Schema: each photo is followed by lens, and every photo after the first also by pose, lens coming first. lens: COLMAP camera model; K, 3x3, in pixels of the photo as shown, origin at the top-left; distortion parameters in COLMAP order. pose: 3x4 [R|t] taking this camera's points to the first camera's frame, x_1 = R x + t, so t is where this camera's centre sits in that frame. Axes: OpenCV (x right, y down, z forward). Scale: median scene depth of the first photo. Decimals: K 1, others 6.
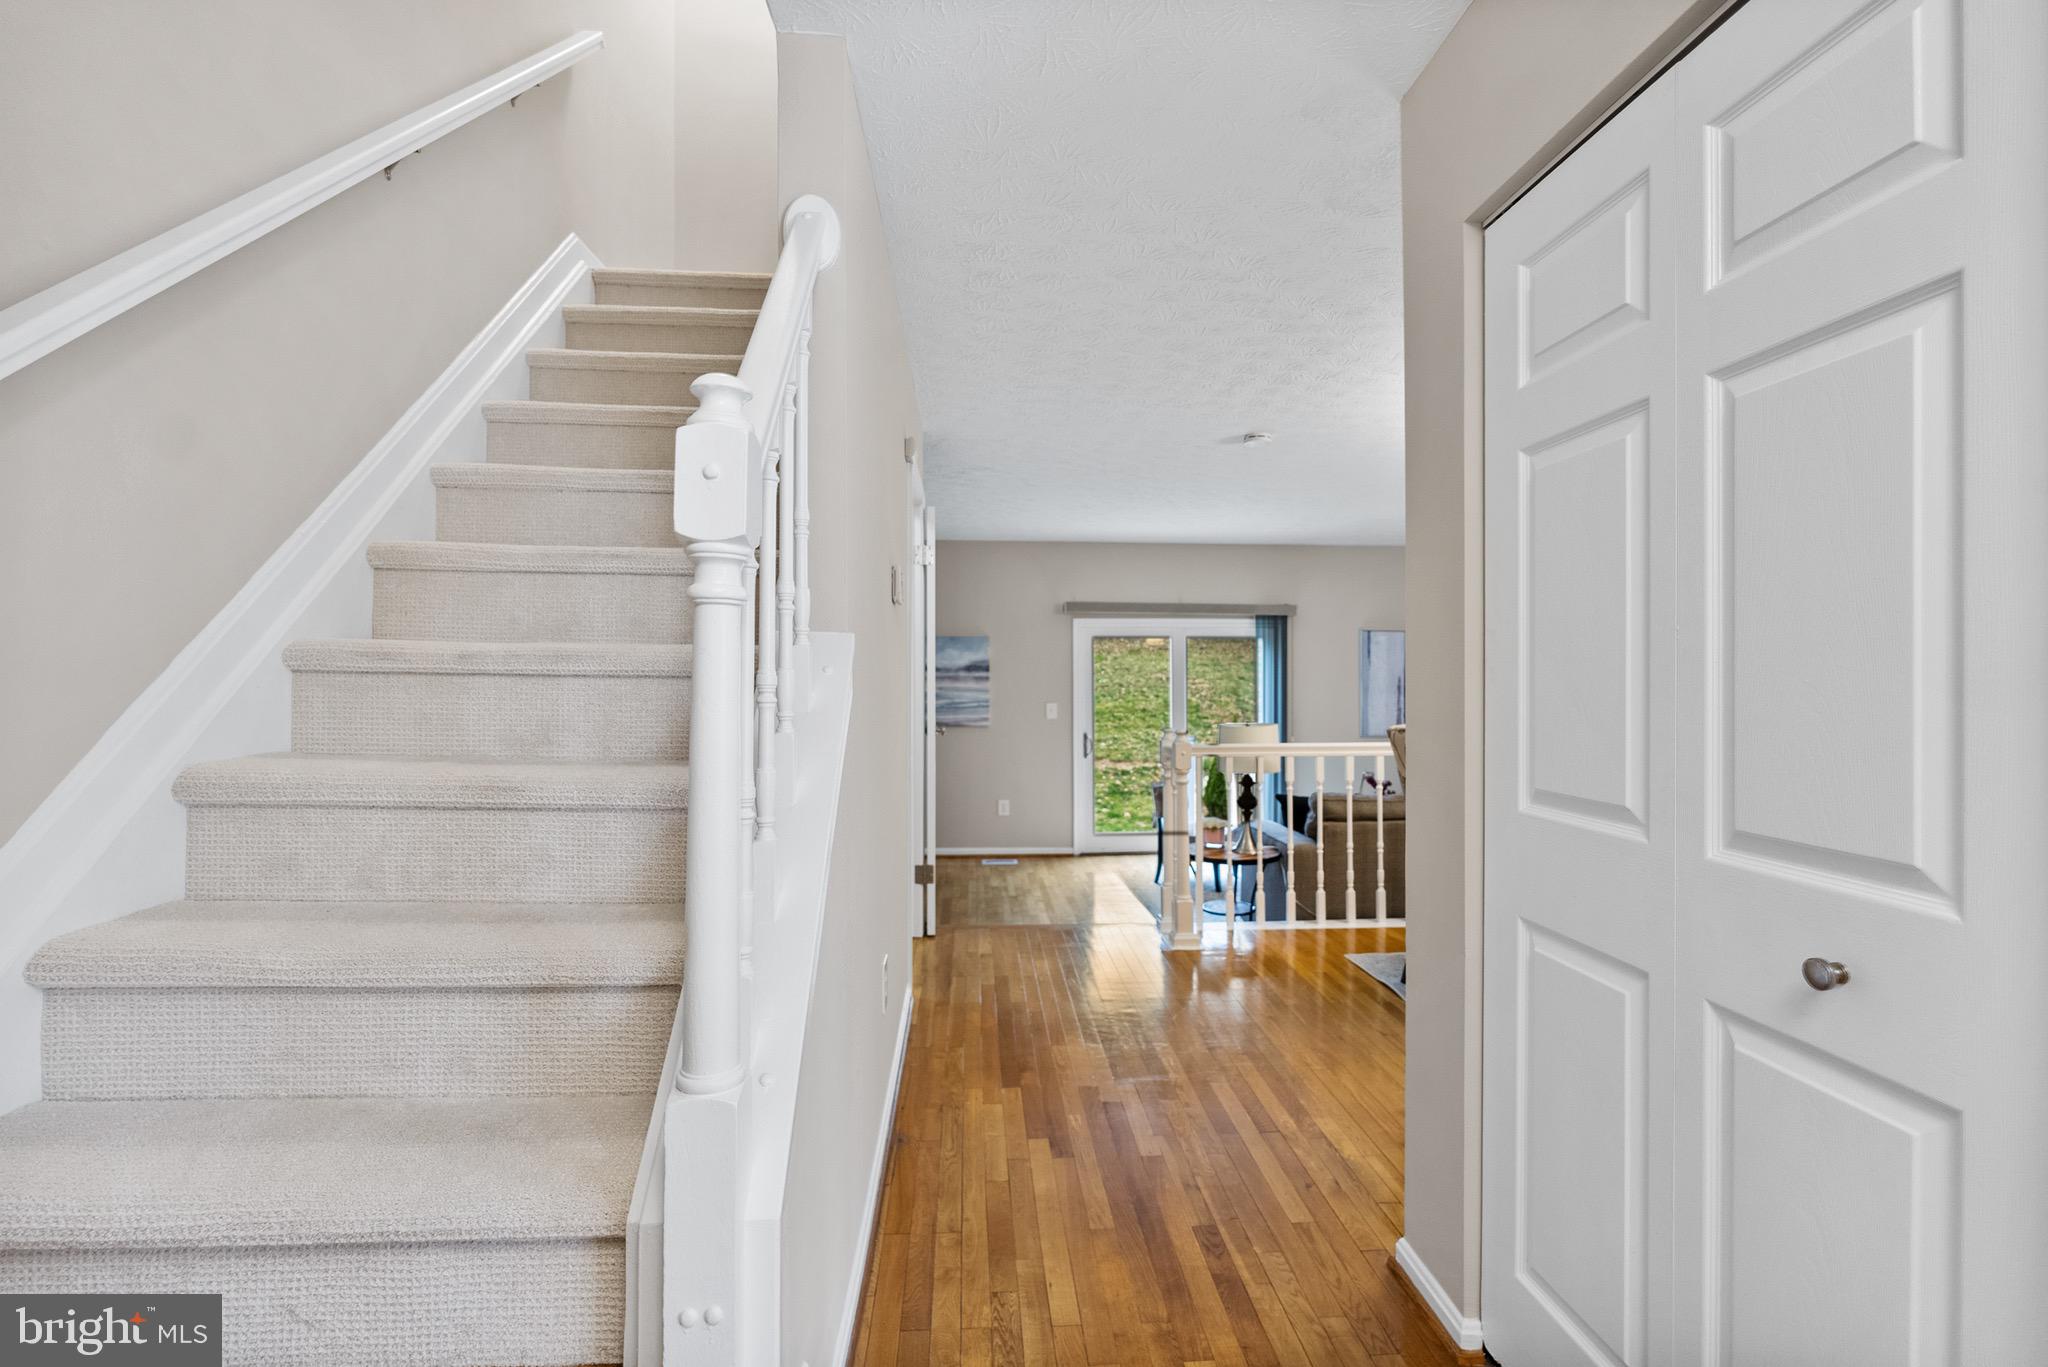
lens RADIAL K [[933.0, 0, 1014.4], [0, 933.0, 670.4], [0, 0, 1]] dist [-0.003332, -0.000140]
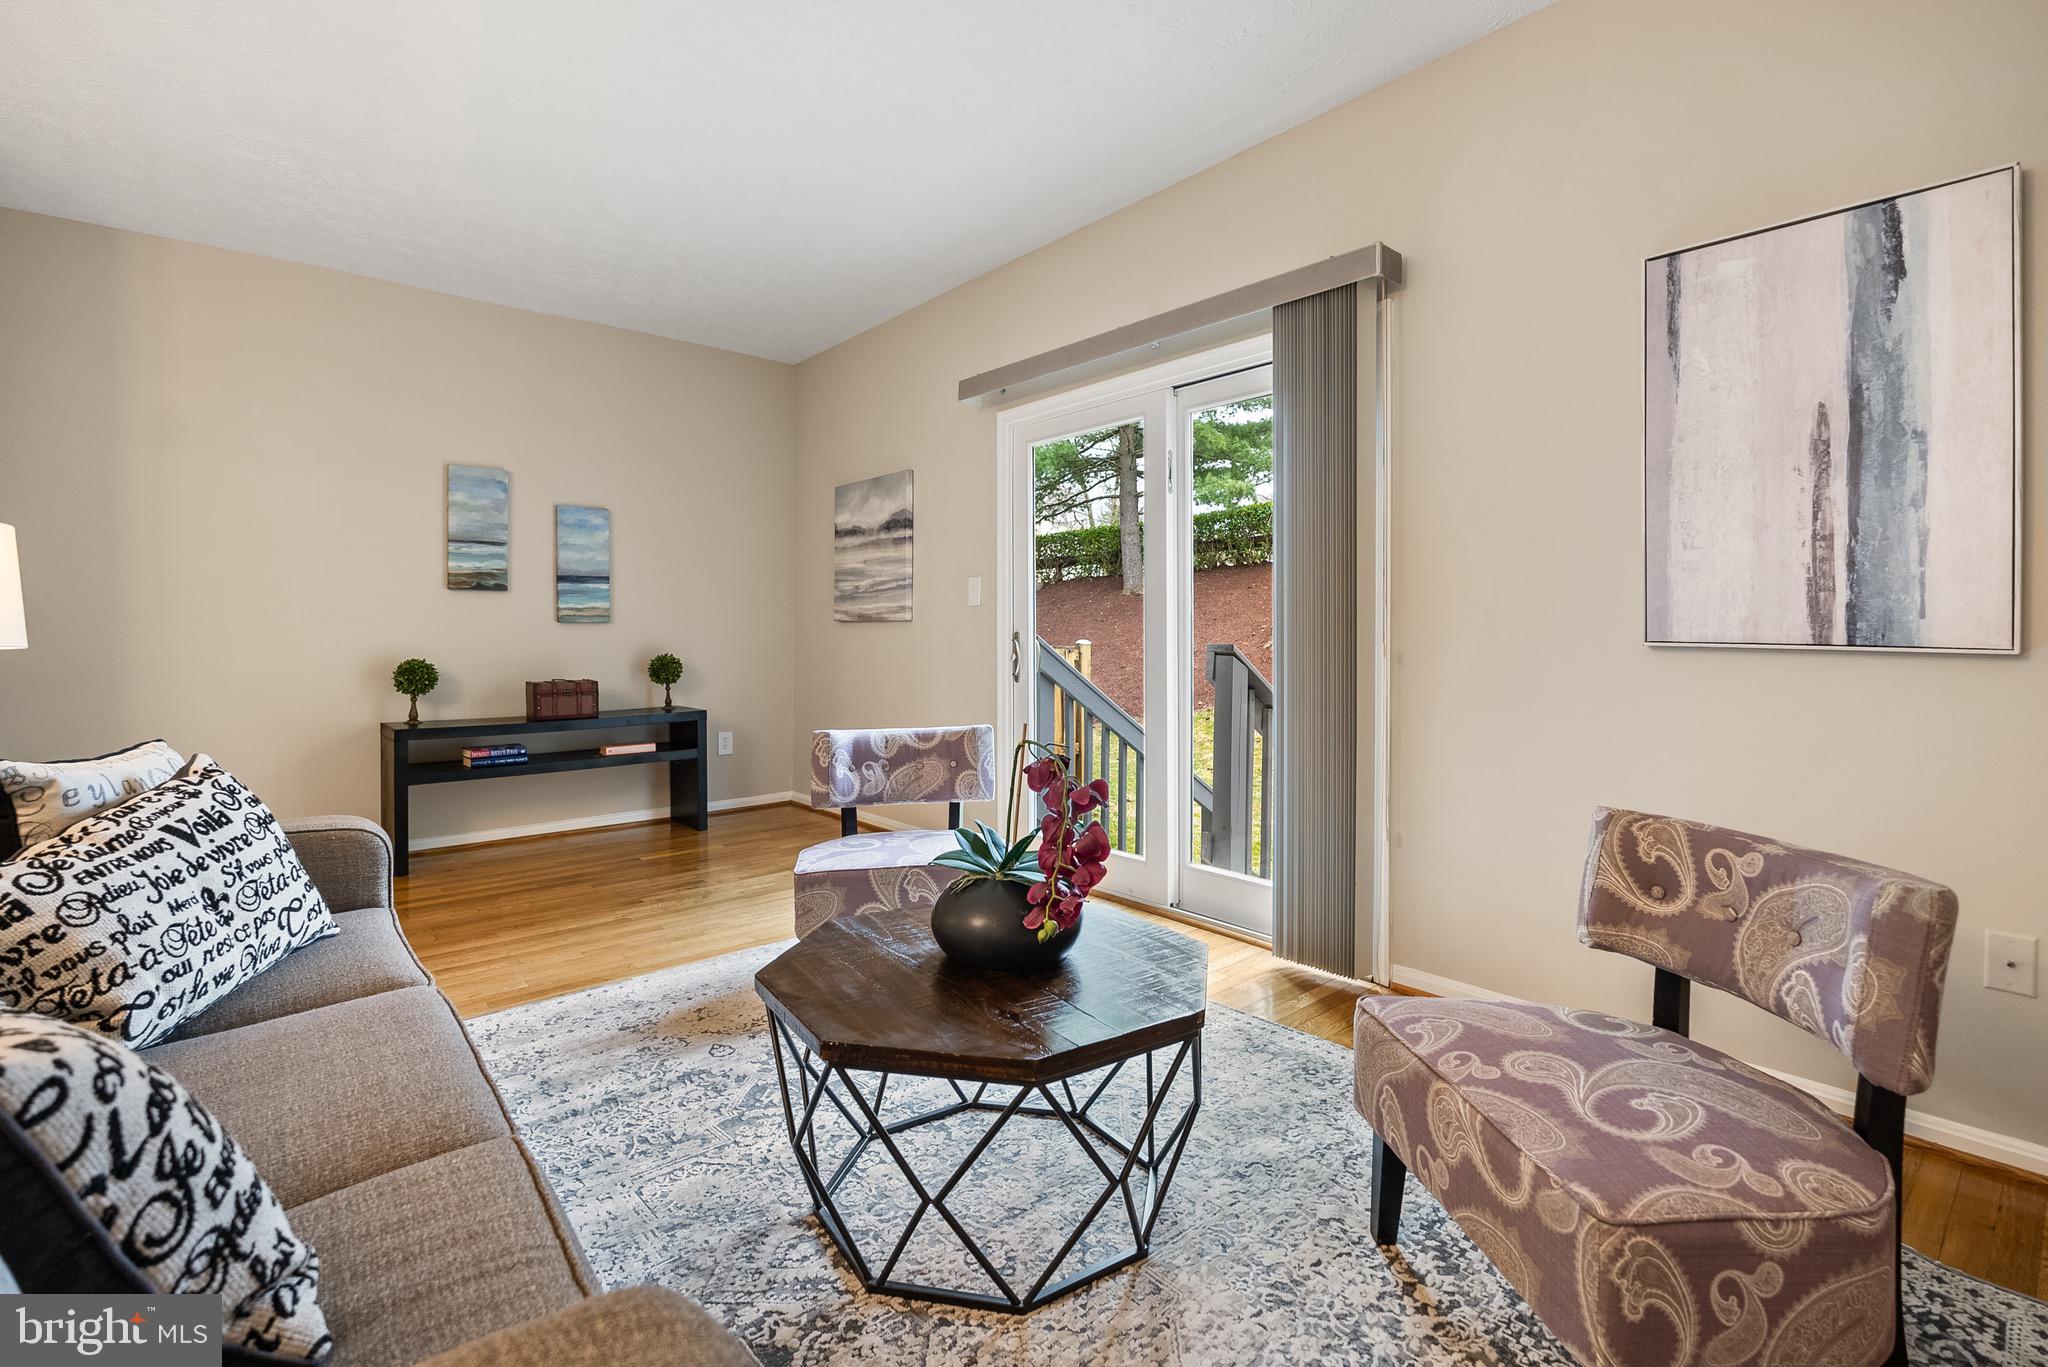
lens RADIAL K [[933.0, 0, 1021.3], [0, 933.0, 638.9], [0, 0, 1]] dist [-0.003332, -0.000140]
pose [[0.615218, 0.003637, -0.788348, 0.625935], [0.013461, 0.999795, 0.015117, 0.082086], [0.788242, -0.019913, 0.615043, 0.893569]]
